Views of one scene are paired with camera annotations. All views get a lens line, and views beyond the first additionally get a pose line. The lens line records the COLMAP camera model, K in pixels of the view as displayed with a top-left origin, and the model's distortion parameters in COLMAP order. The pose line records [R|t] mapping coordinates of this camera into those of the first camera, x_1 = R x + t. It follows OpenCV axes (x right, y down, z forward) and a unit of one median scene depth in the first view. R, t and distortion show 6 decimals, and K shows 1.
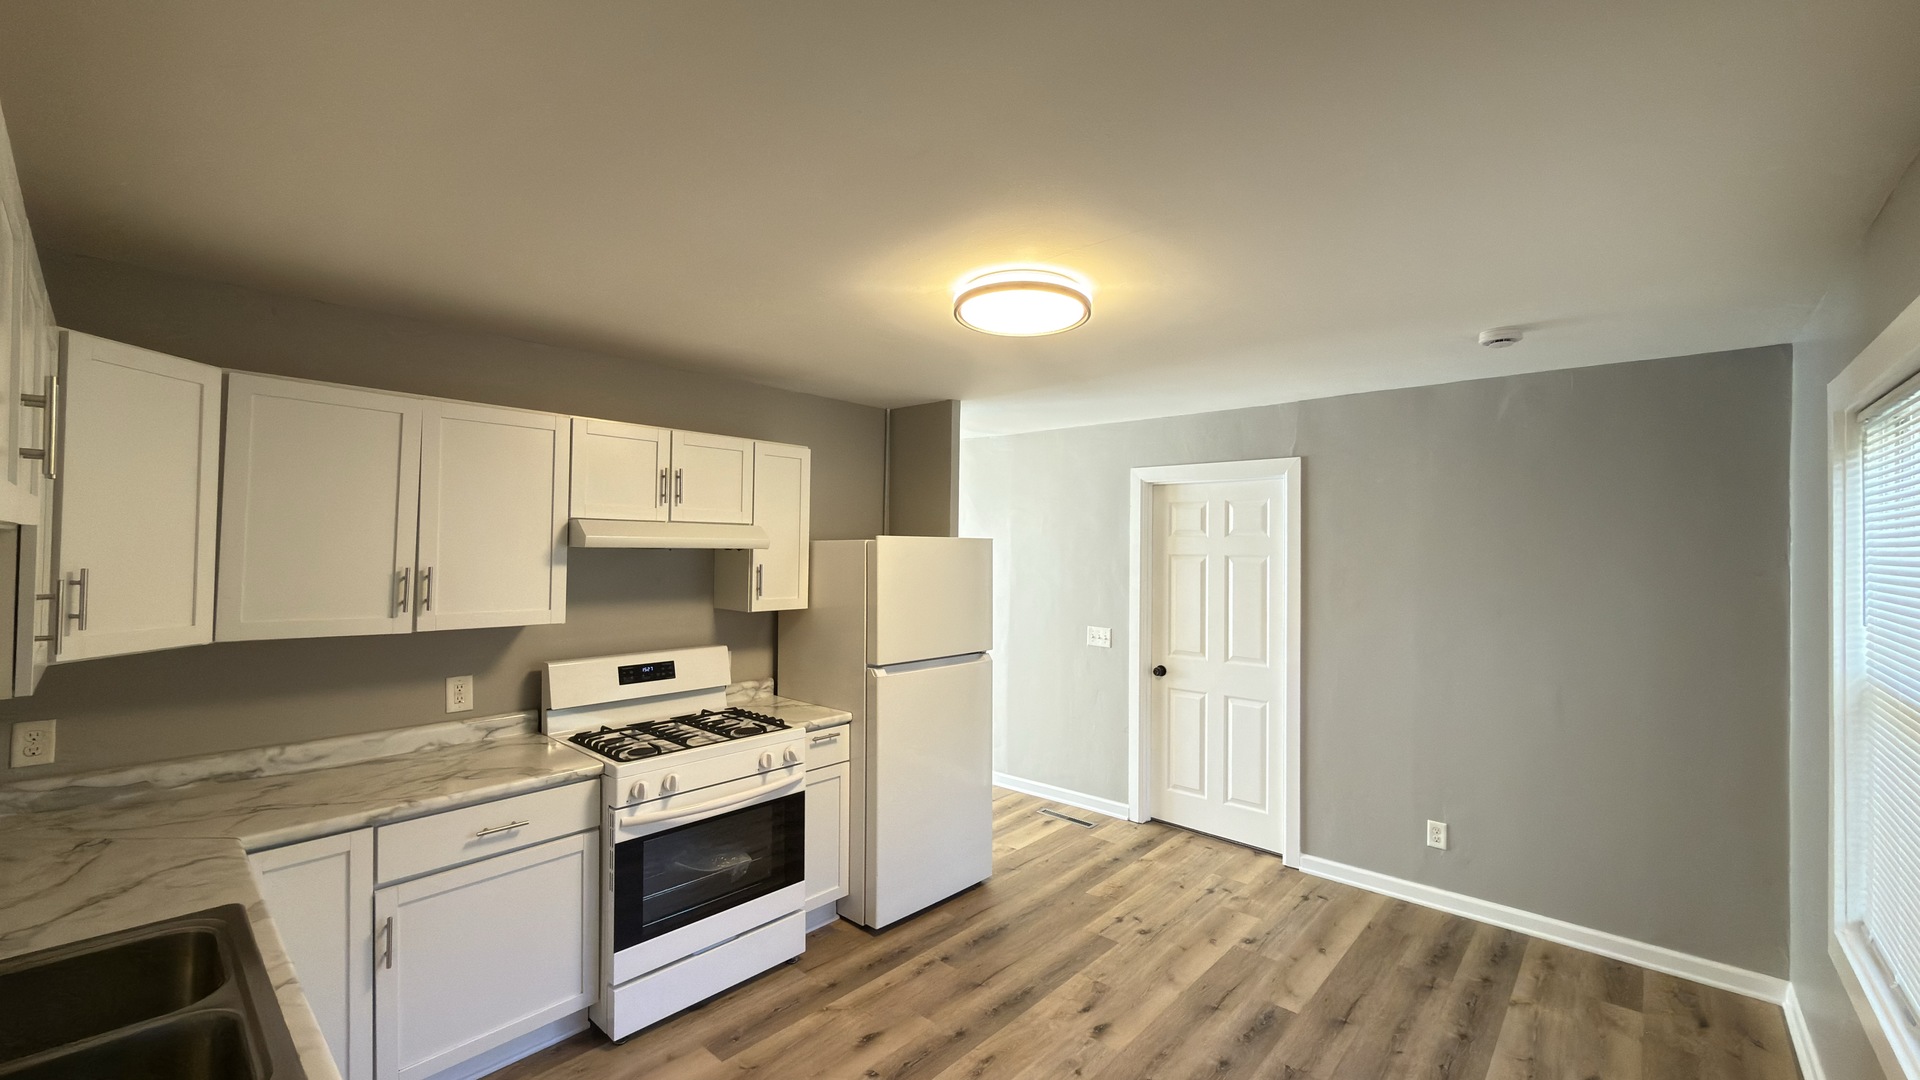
lens RADIAL K [[767.3, 0, 961.7], [0, 767.3, 537.4], [0, 0, 1]] dist [0.000527, 0.000417]
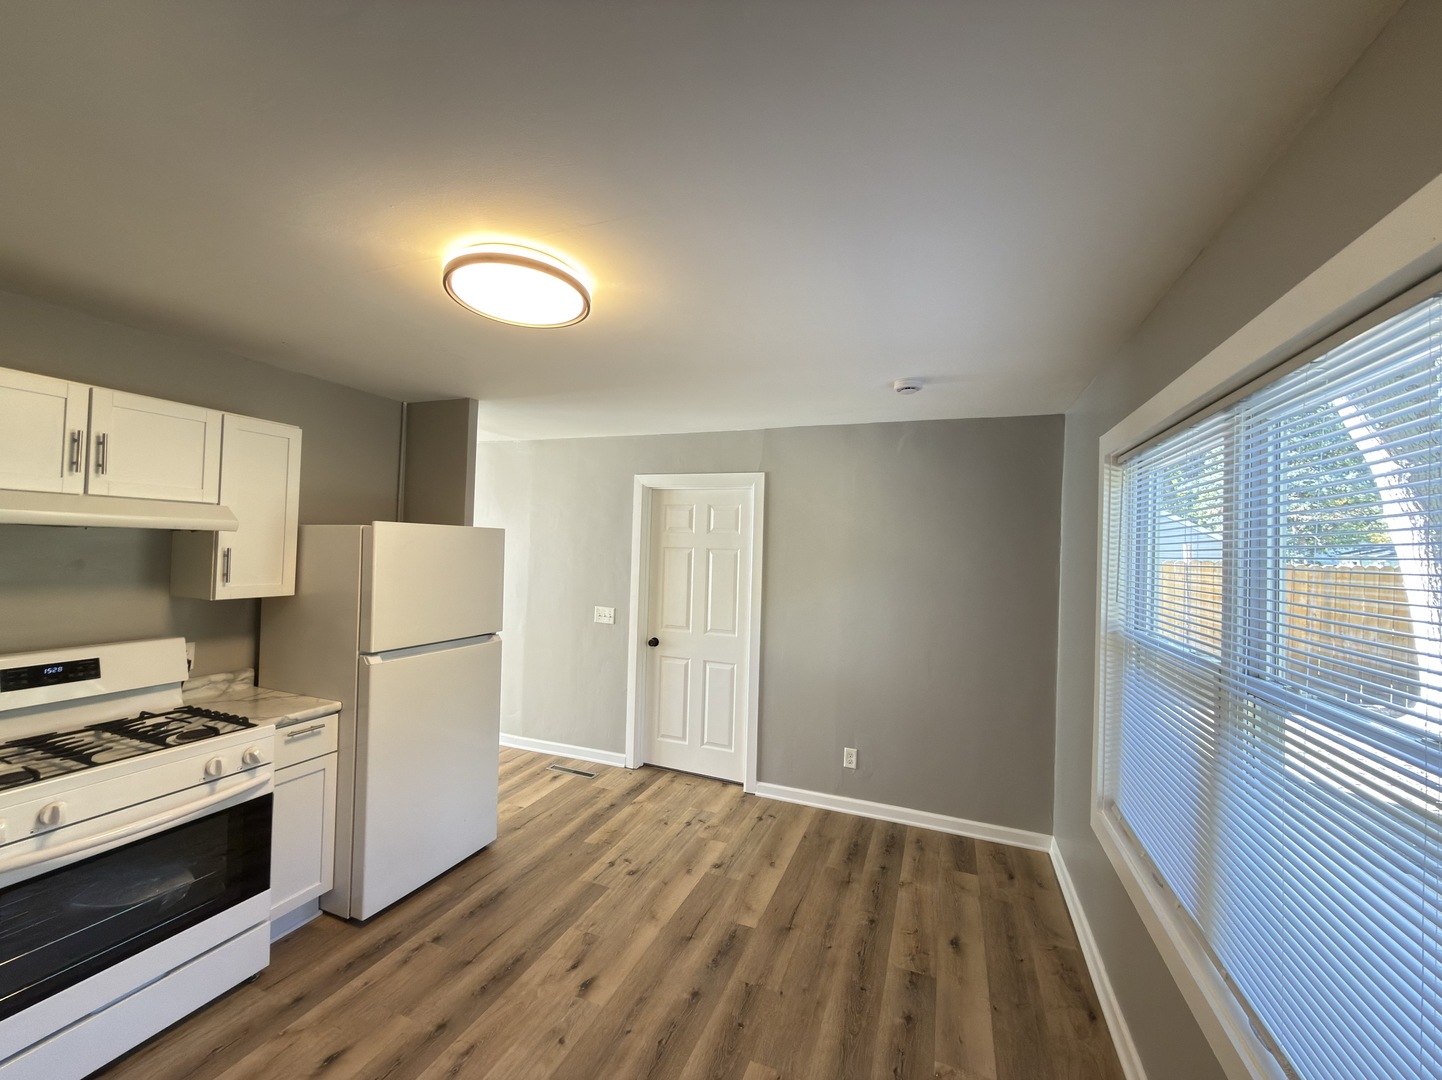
lens RADIAL K [[572.7, 0, 723.6], [0, 572.7, 539.8], [0, 0, 1]] dist [-0.000597, -0.000081]
pose [[0.935034, 0.023537, 0.353775, 0.050547], [-0.025759, 0.999667, 0.001573, 0.009387], [-0.353620, -0.010584, 0.935329, 0.154680]]
